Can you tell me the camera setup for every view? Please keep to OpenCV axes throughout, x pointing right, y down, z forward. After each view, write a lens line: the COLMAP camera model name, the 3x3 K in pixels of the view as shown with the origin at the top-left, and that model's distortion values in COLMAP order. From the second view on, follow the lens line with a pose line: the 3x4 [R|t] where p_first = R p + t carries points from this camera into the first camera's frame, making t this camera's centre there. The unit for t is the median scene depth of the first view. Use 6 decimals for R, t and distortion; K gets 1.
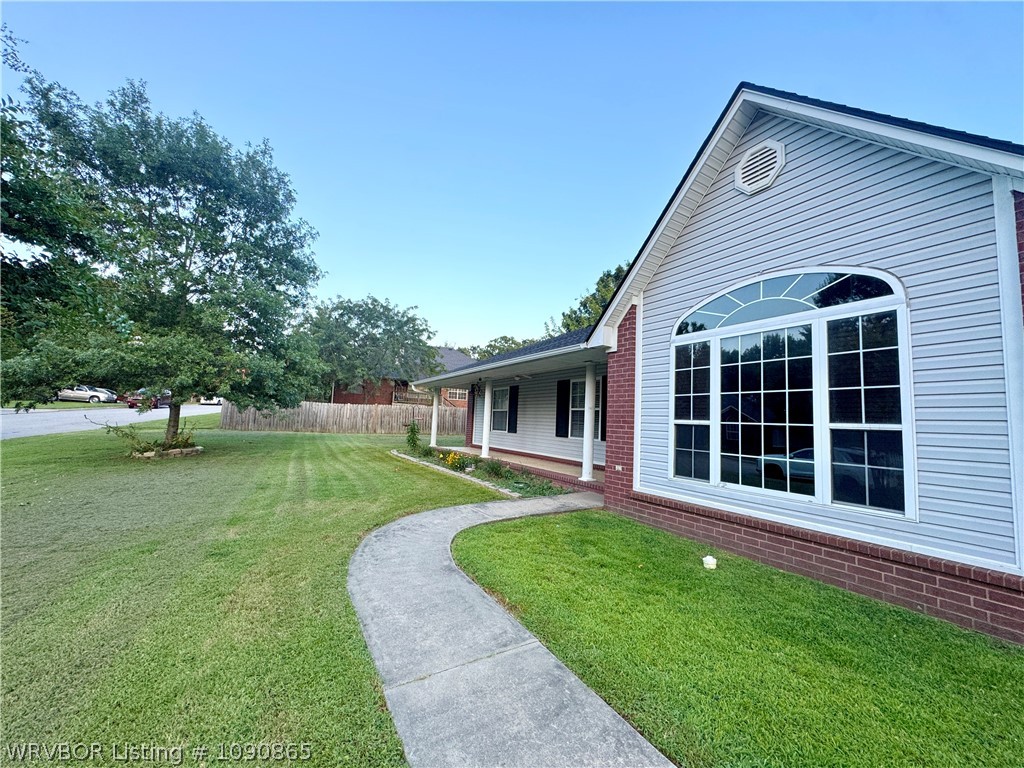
lens RADIAL K [[409.4, 0, 512.0], [0, 409.4, 384.0], [0, 0, 1]] dist [-0.002119, -0.000361]
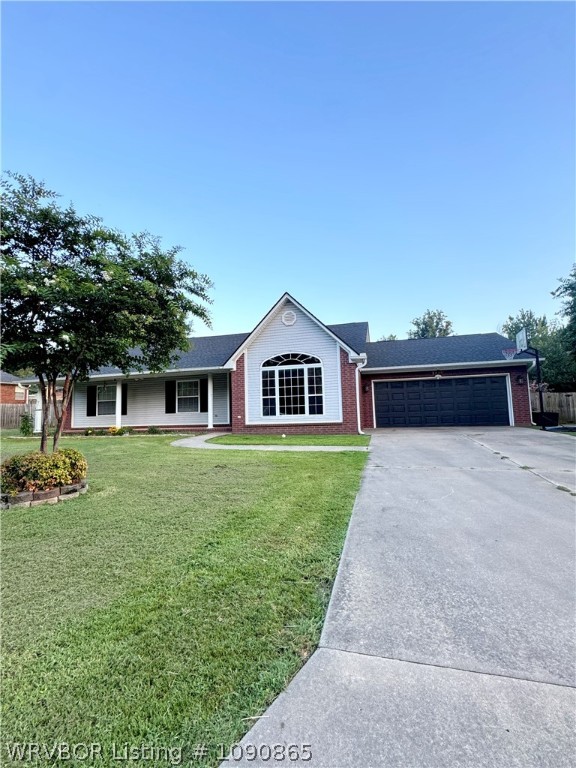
lens RADIAL K [[356.6, 0, 288.0], [0, 356.6, 384.0], [0, 0, 1]] dist [-0.001688, -0.000145]
pose [[0.700770, -0.006097, 0.713362, -1.244466], [-0.003379, 0.999924, 0.011865, -0.031159], [-0.713380, -0.010725, 0.700696, -0.862695]]
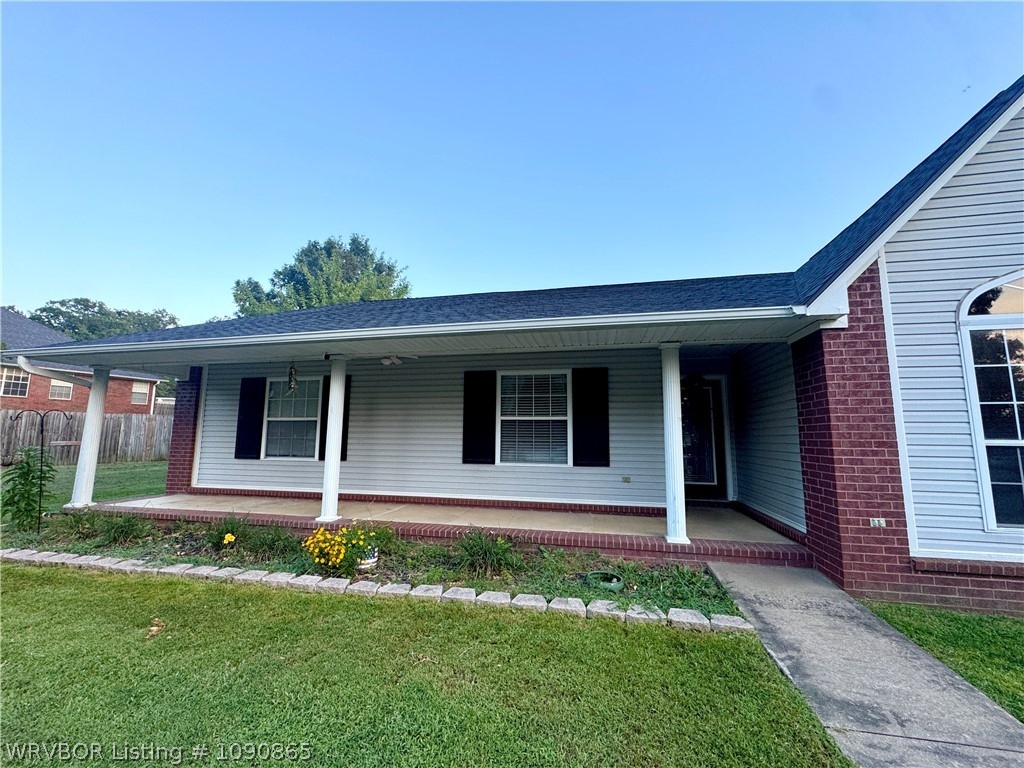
lens RADIAL K [[409.4, 0, 512.0], [0, 409.4, 384.0], [0, 0, 1]] dist [-0.002119, -0.000361]
pose [[0.669760, 0.052441, 0.740724, -0.616012], [-0.047850, 0.998478, -0.027423, 0.051783], [-0.741034, -0.017076, 0.671250, 1.123347]]
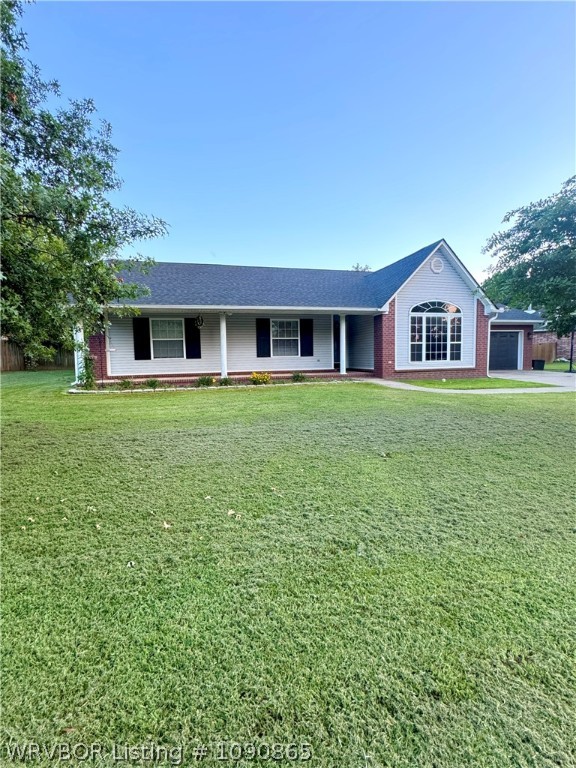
lens RADIAL K [[356.6, 0, 288.0], [0, 356.6, 384.0], [0, 0, 1]] dist [-0.001688, -0.000145]
pose [[0.258985, -0.132287, 0.956779, -2.263318], [-0.061837, 0.986274, 0.153103, 0.044937], [-0.963900, -0.098815, 0.247250, 1.178984]]
